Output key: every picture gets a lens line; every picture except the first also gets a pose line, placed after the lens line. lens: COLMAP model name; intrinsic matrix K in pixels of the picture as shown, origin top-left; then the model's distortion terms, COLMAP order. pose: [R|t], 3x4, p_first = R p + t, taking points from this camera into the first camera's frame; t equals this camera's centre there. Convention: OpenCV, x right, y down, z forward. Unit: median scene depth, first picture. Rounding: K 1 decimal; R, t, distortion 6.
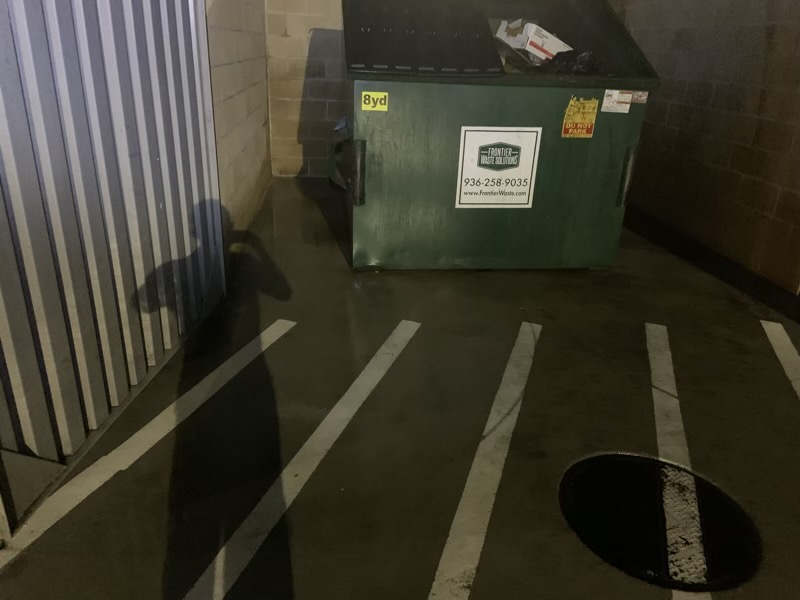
lens RADIAL K [[612.5, 0, 388.9], [0, 612.5, 302.0], [0, 0, 1]] dist [0.116895, -0.147704]
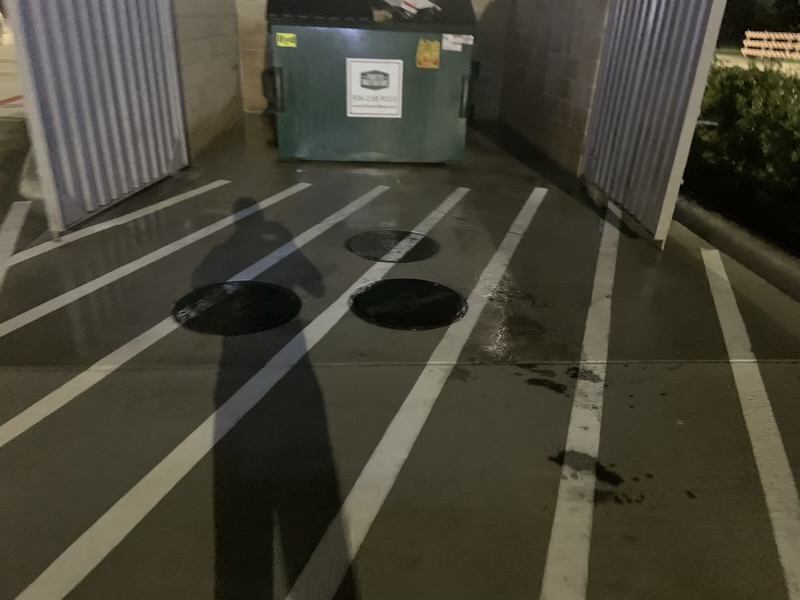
lens RADIAL K [[602.8, 0, 391.3], [0, 602.8, 301.8], [0, 0, 1]] dist [0.099097, -0.129311]
pose [[0.999920, 0.004968, -0.011665, 0.237766], [-0.004402, 0.998836, 0.048026, 0.225888], [0.011890, -0.047971, 0.998778, -0.486511]]
